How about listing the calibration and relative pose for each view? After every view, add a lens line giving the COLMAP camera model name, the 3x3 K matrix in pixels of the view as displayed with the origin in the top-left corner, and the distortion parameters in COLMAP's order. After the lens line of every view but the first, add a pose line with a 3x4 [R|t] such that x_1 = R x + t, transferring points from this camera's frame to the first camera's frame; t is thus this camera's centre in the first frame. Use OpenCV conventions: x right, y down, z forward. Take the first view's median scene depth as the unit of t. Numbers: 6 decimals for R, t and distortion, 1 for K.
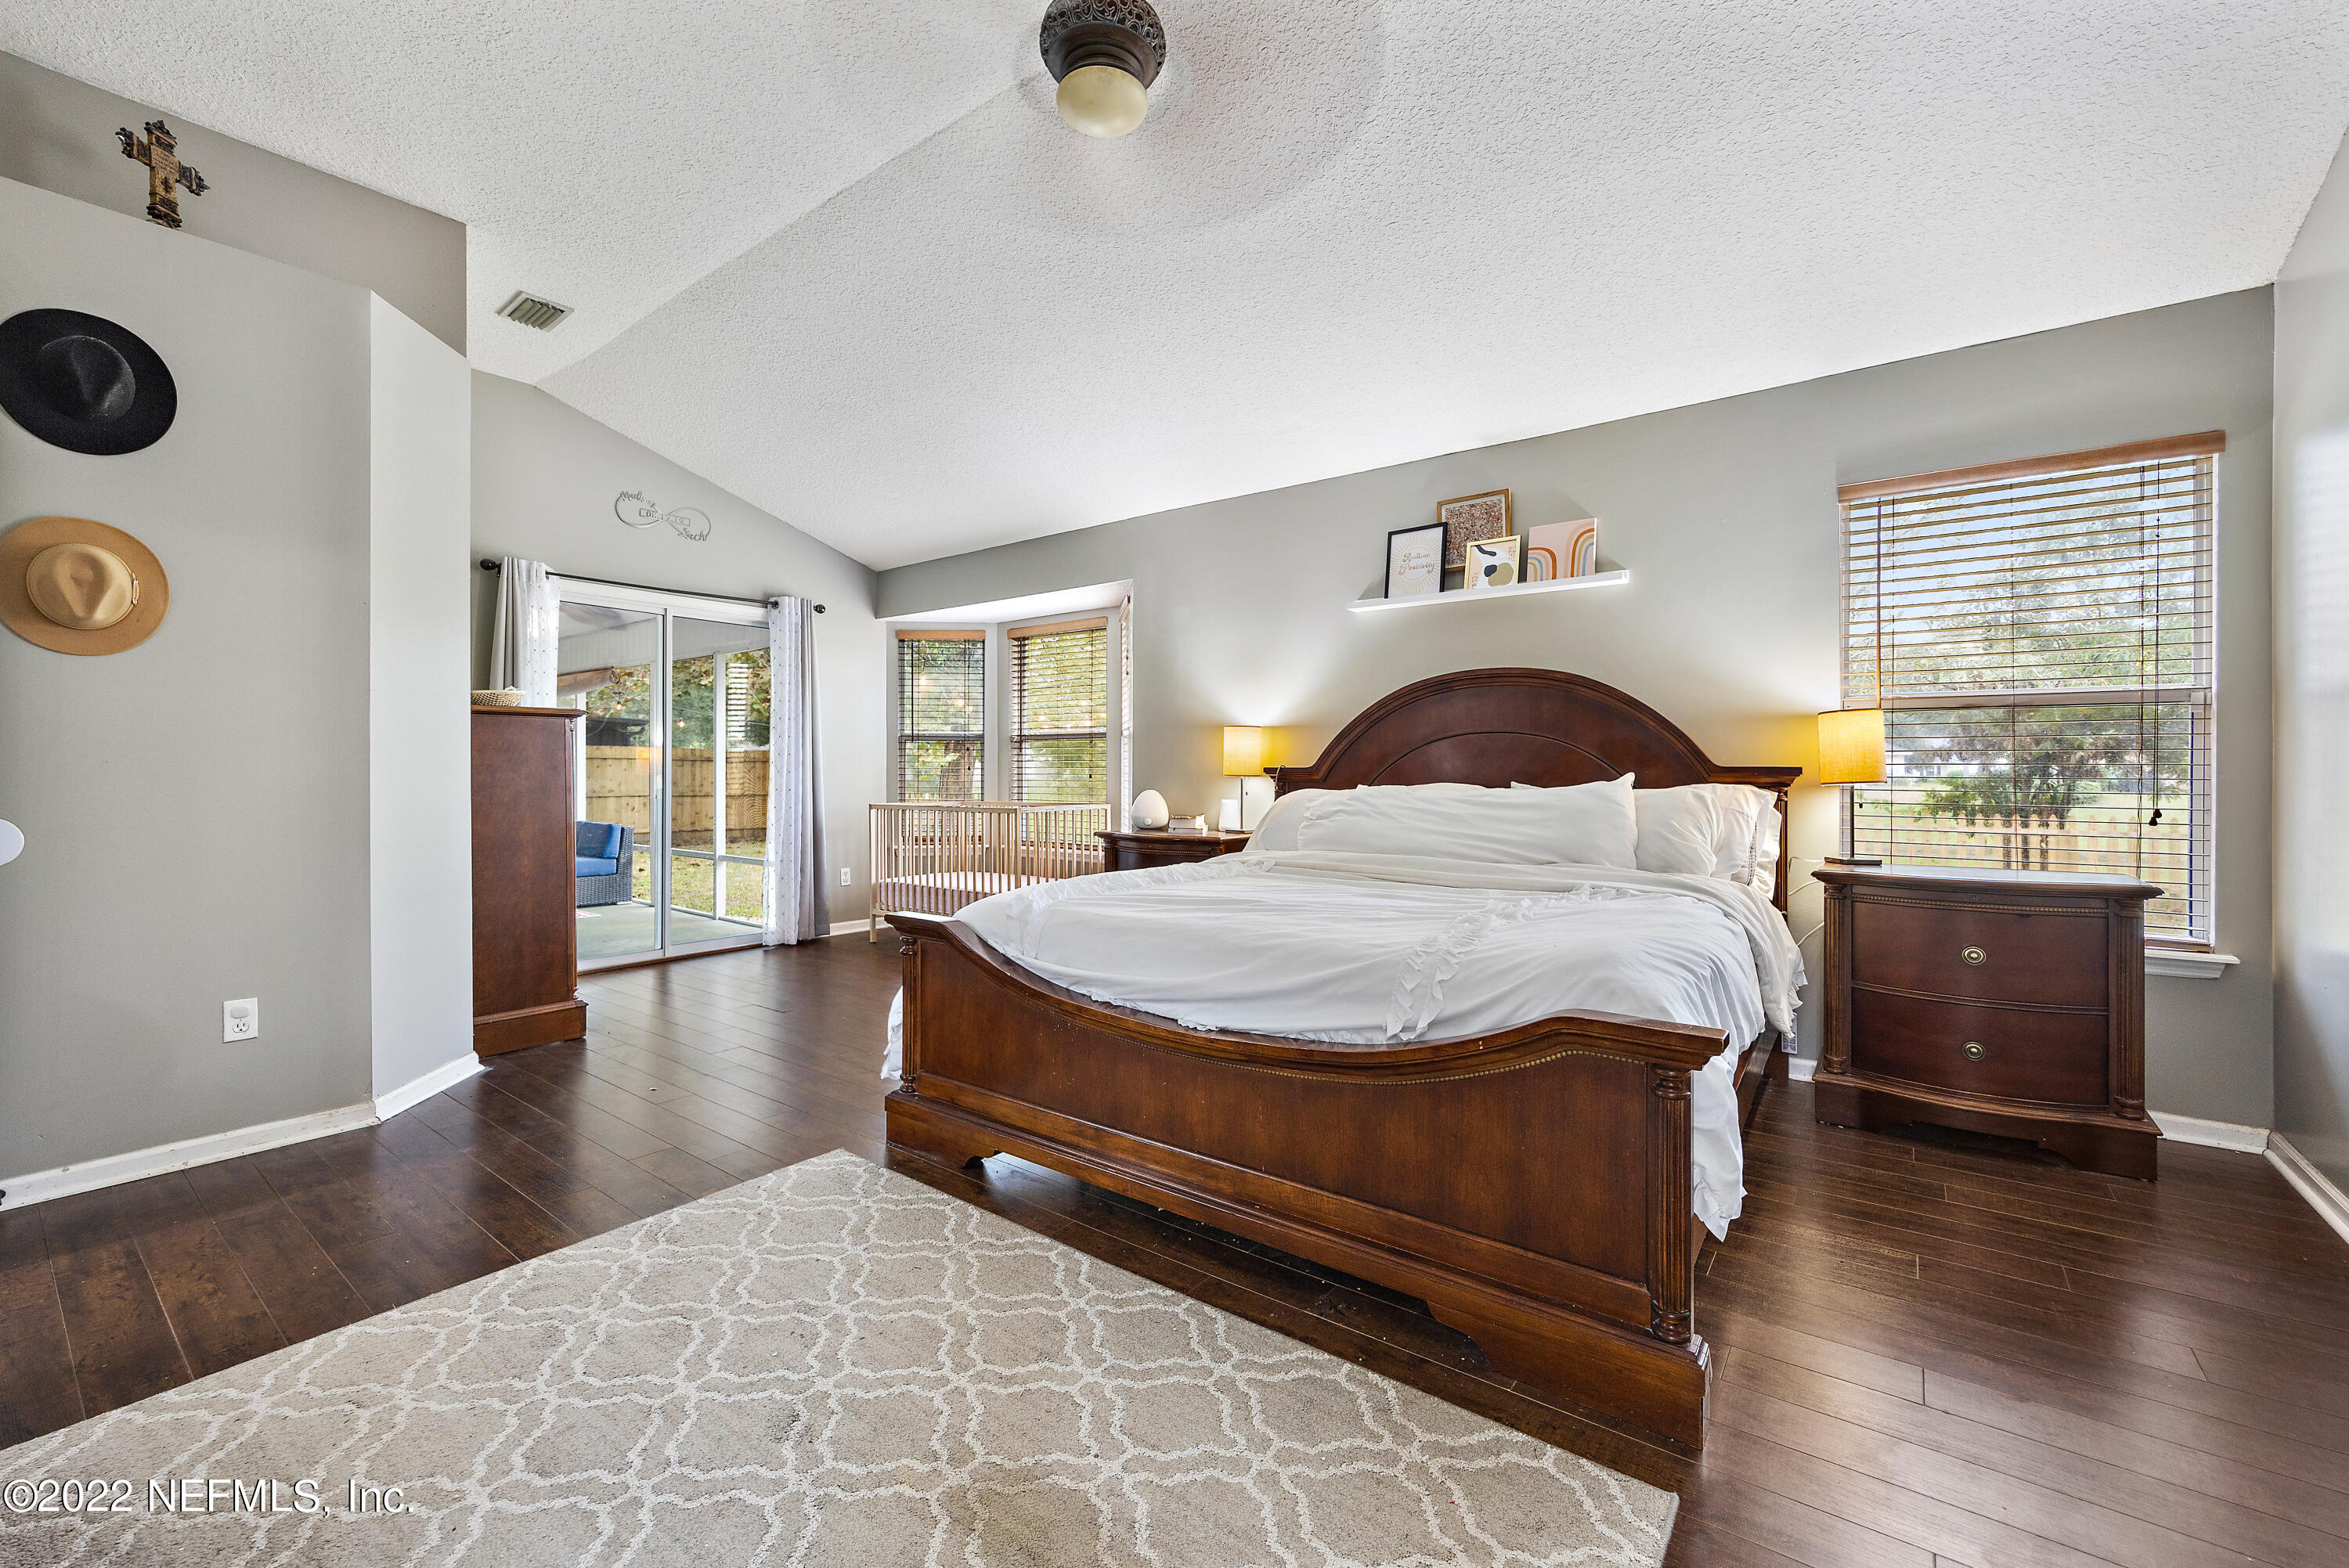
lens RADIAL K [[954.8, 0, 1178.8], [0, 954.8, 772.7], [0, 0, 1]] dist [-0.002715, -0.000122]
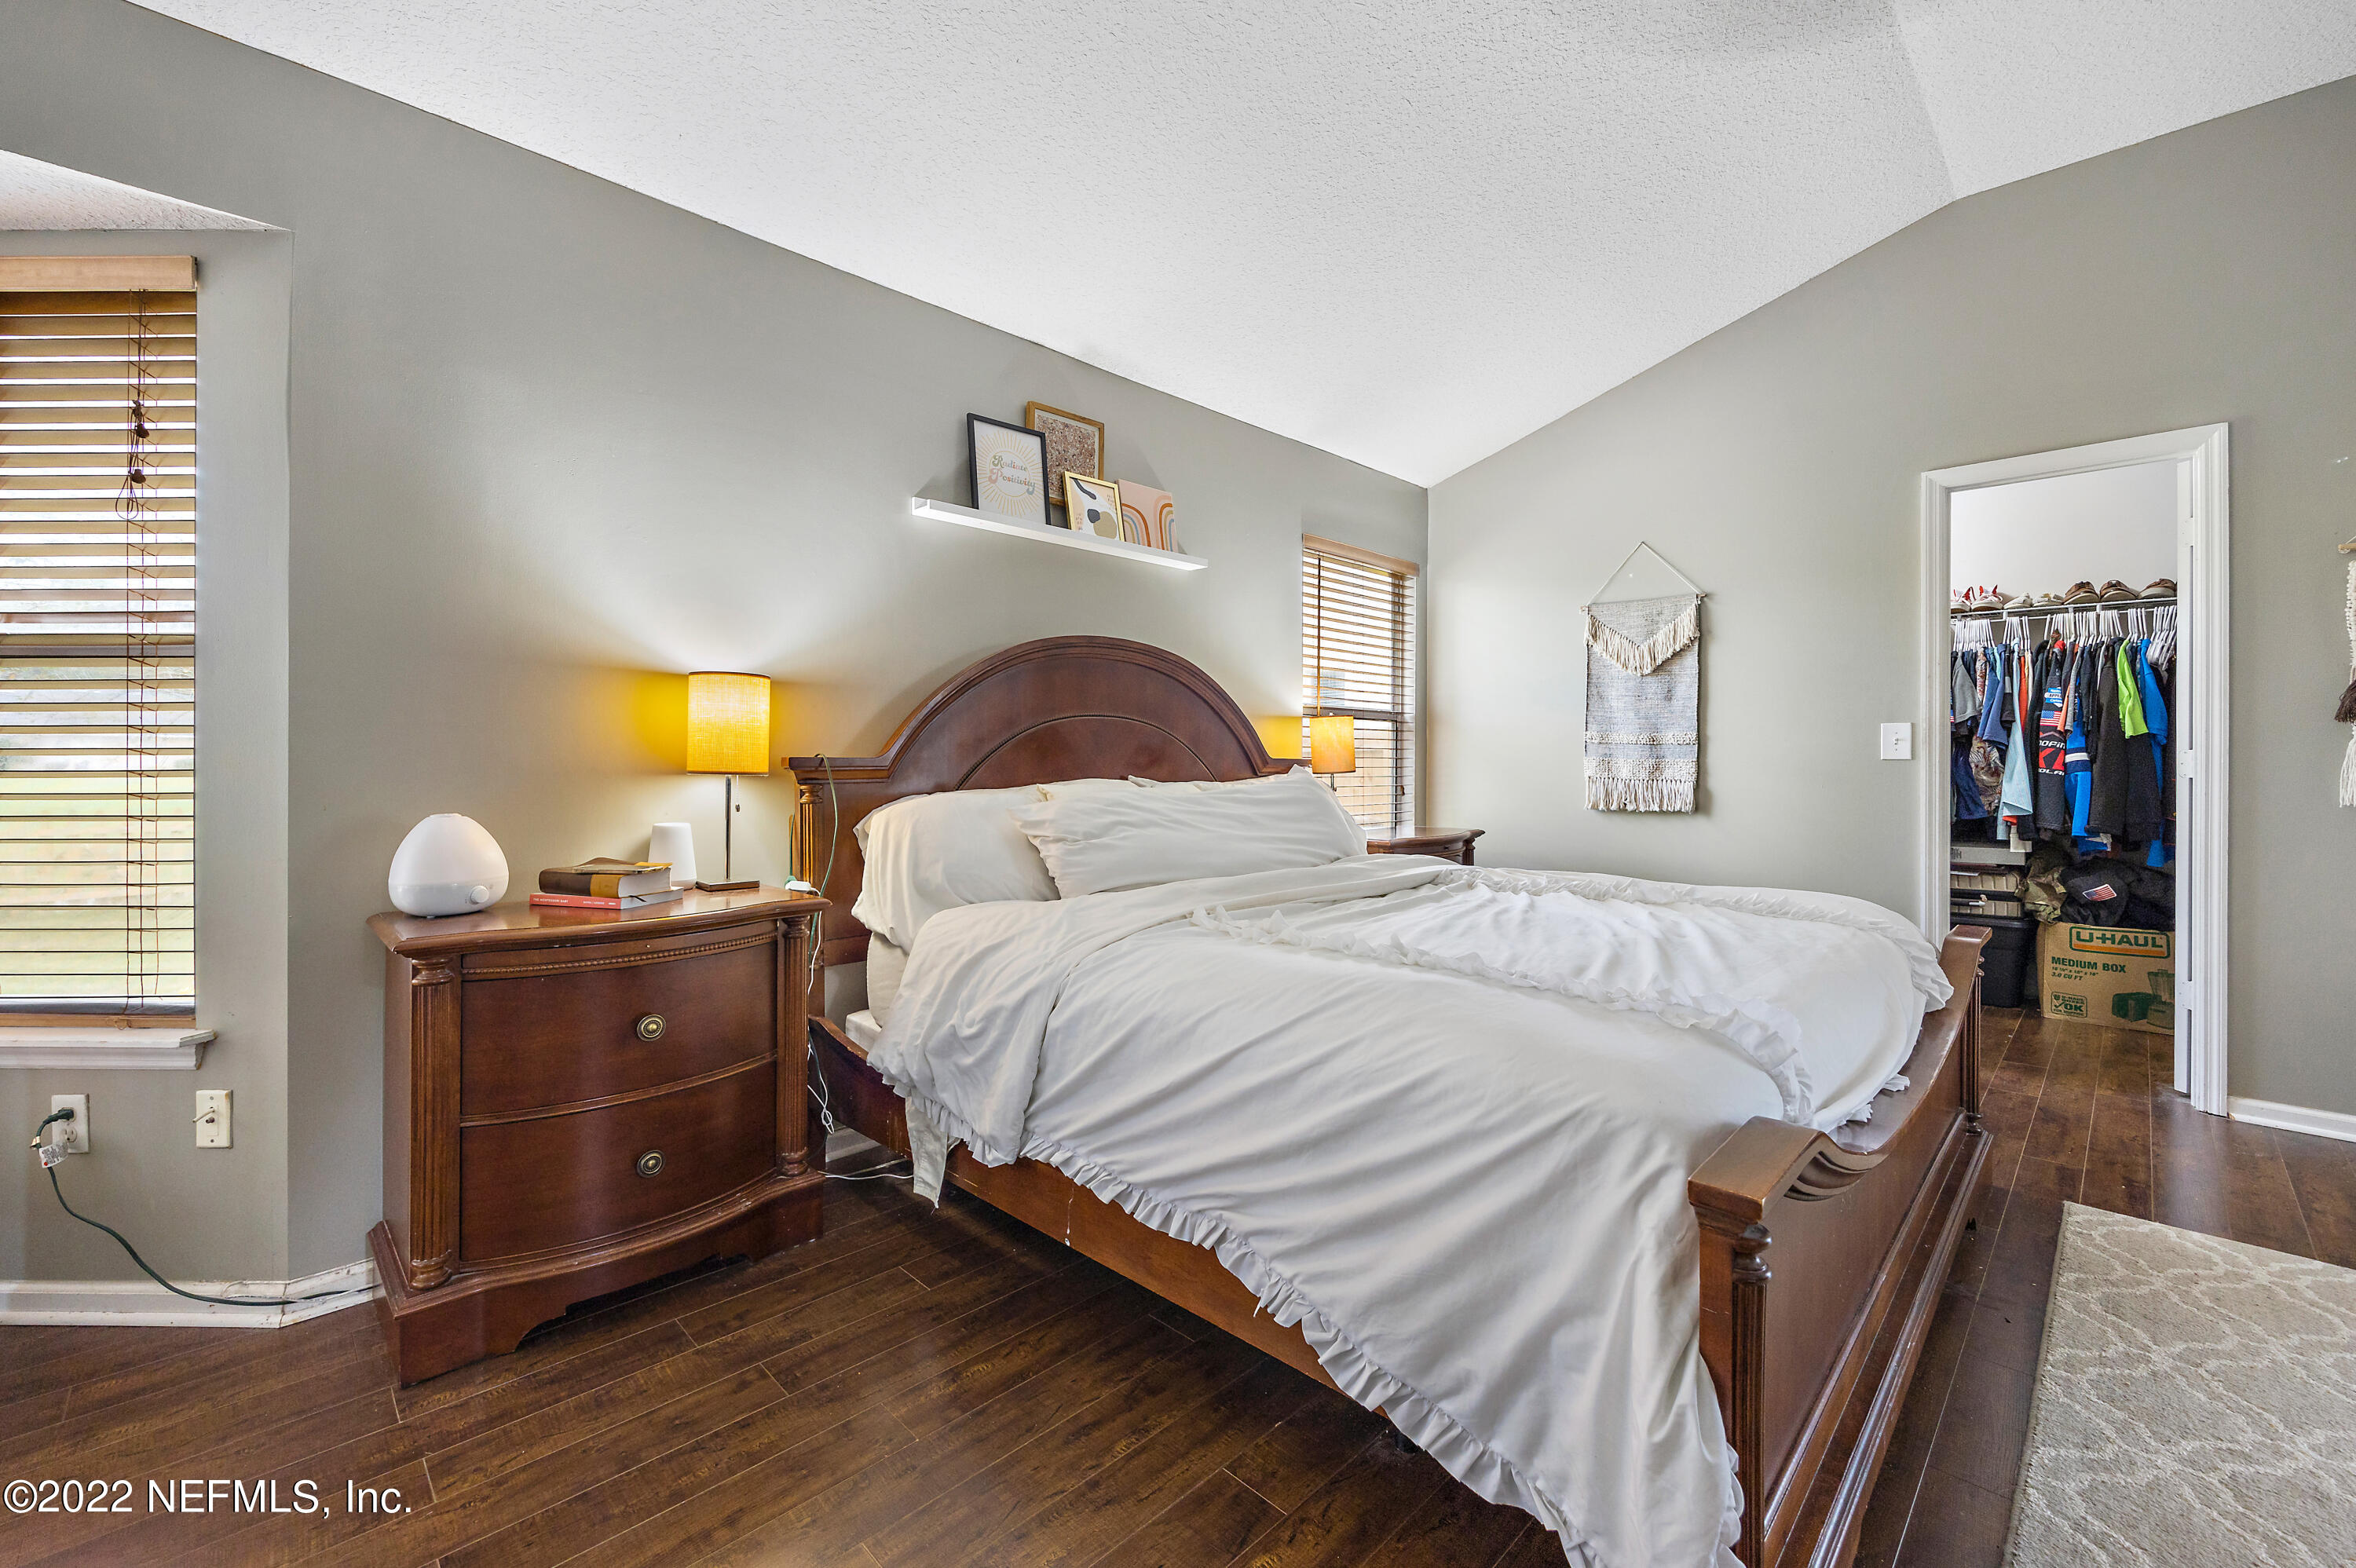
lens RADIAL K [[957.6, 0, 1182.2], [0, 957.6, 770.0], [0, 0, 1]] dist [-0.002715, -0.000122]
pose [[0.135831, -0.006352, 0.990712, -0.461456], [0.006535, 0.999963, 0.005516, -0.000765], [-0.990710, 0.005725, 0.135868, 0.803650]]
